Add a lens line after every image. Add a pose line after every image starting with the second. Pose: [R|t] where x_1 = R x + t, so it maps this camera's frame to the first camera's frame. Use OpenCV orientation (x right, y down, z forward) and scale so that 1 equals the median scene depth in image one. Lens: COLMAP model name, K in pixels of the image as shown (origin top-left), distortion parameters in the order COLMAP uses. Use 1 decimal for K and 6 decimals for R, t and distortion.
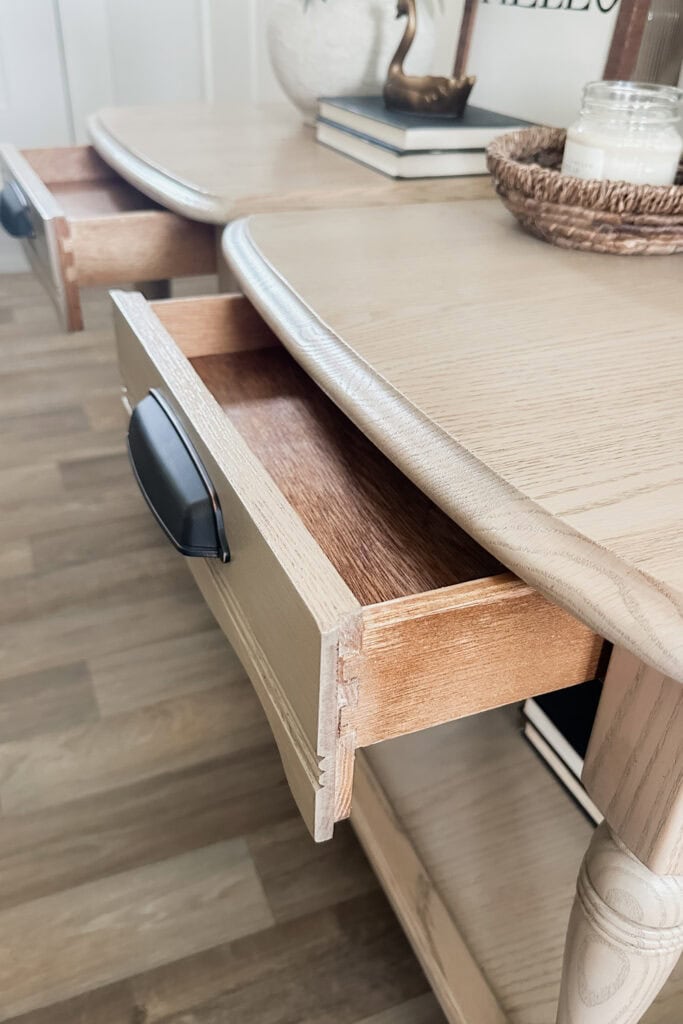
lens RADIAL K [[876.0, 0, 344.3], [0, 876.0, 528.4], [0, 0, 1]] dist [-0.000067, -0.017223]
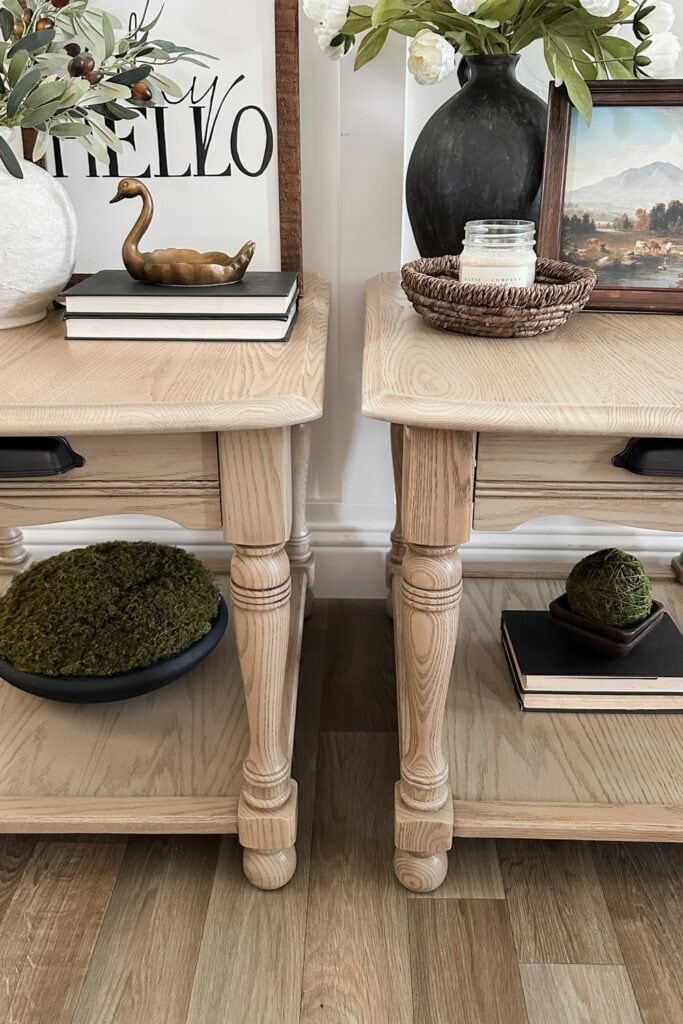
lens RADIAL K [[873.5, 0, 341.1], [0, 873.5, 470.6], [0, 0, 1]] dist [0.043427, -0.100782]
pose [[0.401116, -0.381268, 0.832911, -0.797647], [0.509424, 0.848536, 0.143090, -0.359107], [-0.761310, 0.366909, 0.534588, 0.418016]]
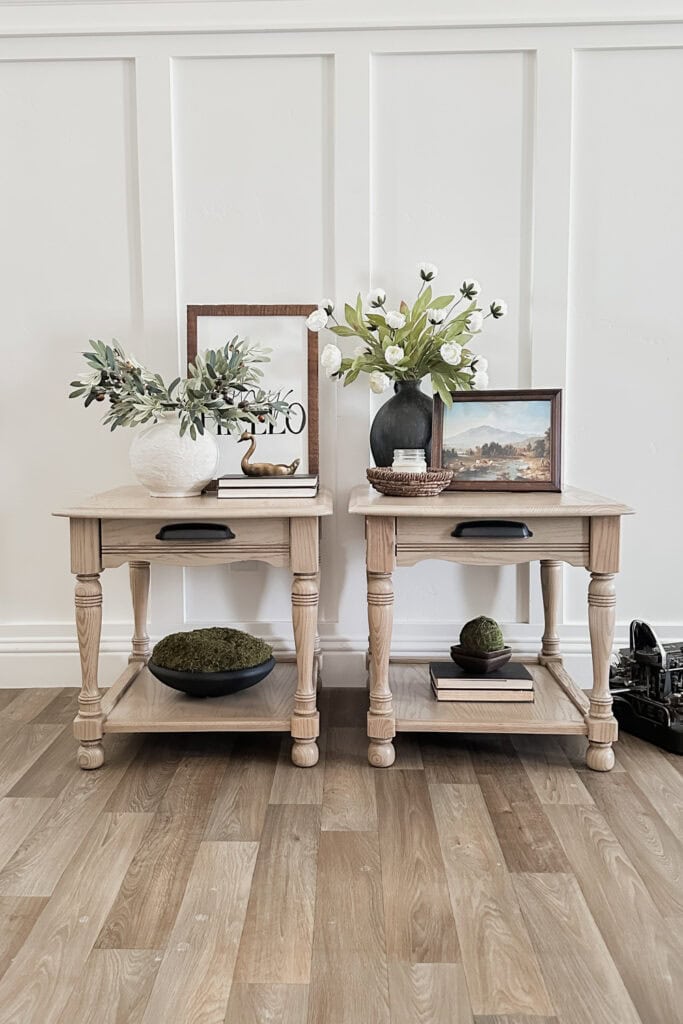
lens RADIAL K [[993.0, 0, 323.5], [0, 993.0, 472.7], [0, 0, 1]] dist [0.034052, -0.006356]
pose [[0.405047, -0.093347, 0.909518, -2.238309], [0.512487, 0.846989, -0.141303, -0.058723], [-0.757162, 0.523350, 0.390910, -0.102530]]
